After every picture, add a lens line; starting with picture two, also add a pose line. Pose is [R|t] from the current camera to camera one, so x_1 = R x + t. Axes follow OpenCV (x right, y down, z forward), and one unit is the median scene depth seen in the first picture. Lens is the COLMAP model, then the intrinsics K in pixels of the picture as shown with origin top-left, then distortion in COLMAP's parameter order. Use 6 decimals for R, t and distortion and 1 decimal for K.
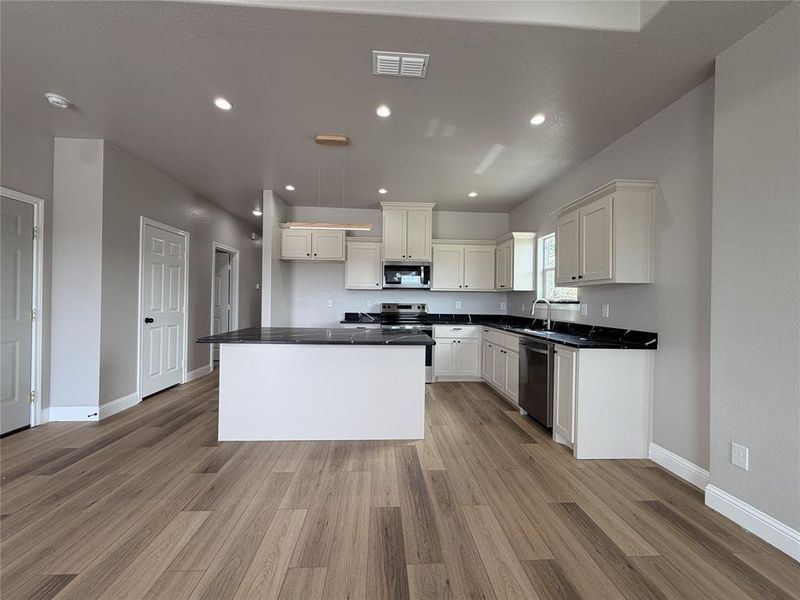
lens RADIAL K [[320.4, 0, 399.2], [0, 320.4, 299.1], [0, 0, 1]] dist [-0.004370, 0.001395]
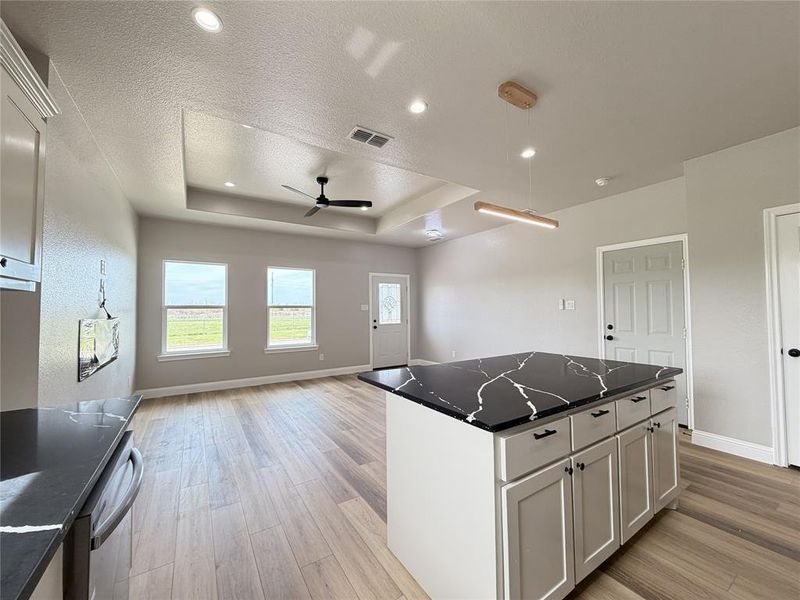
lens RADIAL K [[320.4, 0, 400.9], [0, 320.4, 297.1], [0, 0, 1]] dist [-0.004370, 0.001395]
pose [[-0.870443, -0.030318, -0.491334, 0.330194], [-0.006064, 0.998686, -0.050881, -0.014555], [0.492231, -0.041310, -0.869484, 1.383856]]
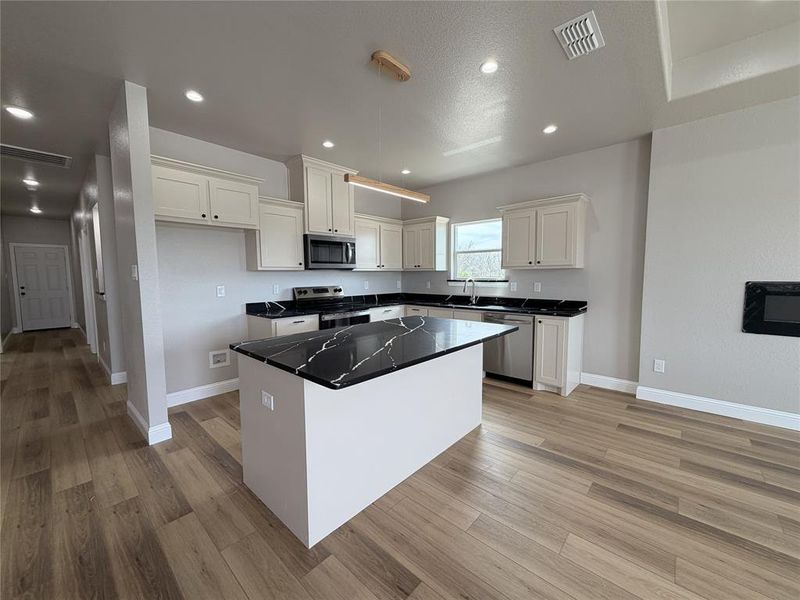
lens RADIAL K [[320.4, 0, 401.2], [0, 320.4, 300.2], [0, 0, 1]] dist [-0.004370, 0.001395]
pose [[0.712598, -0.078299, 0.697189, -0.686640], [0.015283, 0.995249, 0.096153, -0.046016], [-0.701406, -0.057863, 0.710410, 0.423852]]
